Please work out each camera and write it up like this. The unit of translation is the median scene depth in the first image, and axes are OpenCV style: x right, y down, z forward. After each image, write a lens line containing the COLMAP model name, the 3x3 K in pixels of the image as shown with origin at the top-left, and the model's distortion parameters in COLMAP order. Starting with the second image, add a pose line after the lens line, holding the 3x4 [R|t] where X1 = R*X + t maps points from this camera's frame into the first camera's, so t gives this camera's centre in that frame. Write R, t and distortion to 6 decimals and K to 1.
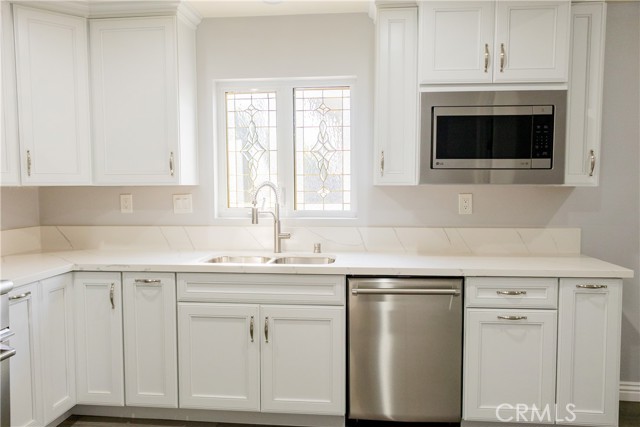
lens RADIAL K [[515.6, 0, 318.9], [0, 515.6, 217.9], [0, 0, 1]] dist [0.003150, 0.007385]
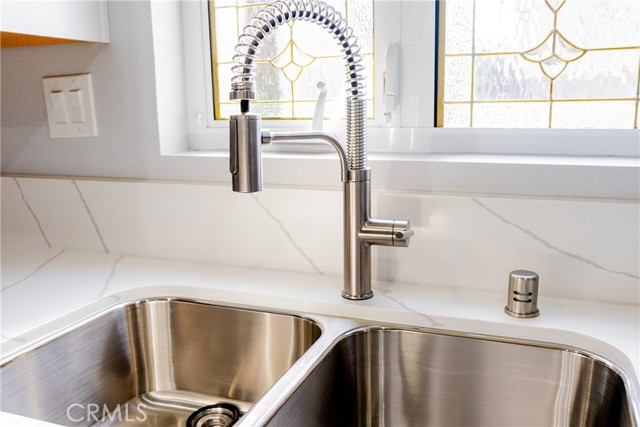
lens RADIAL K [[613.4, 0, 320.0], [0, 613.4, 213.5], [0, 0, 1]] dist [-0.010378, -0.001671]
pose [[0.965940, 0.036655, -0.256158, -0.021441], [-0.003760, 0.991800, 0.127743, -0.011583], [0.258740, -0.122429, 0.958157, 0.702941]]
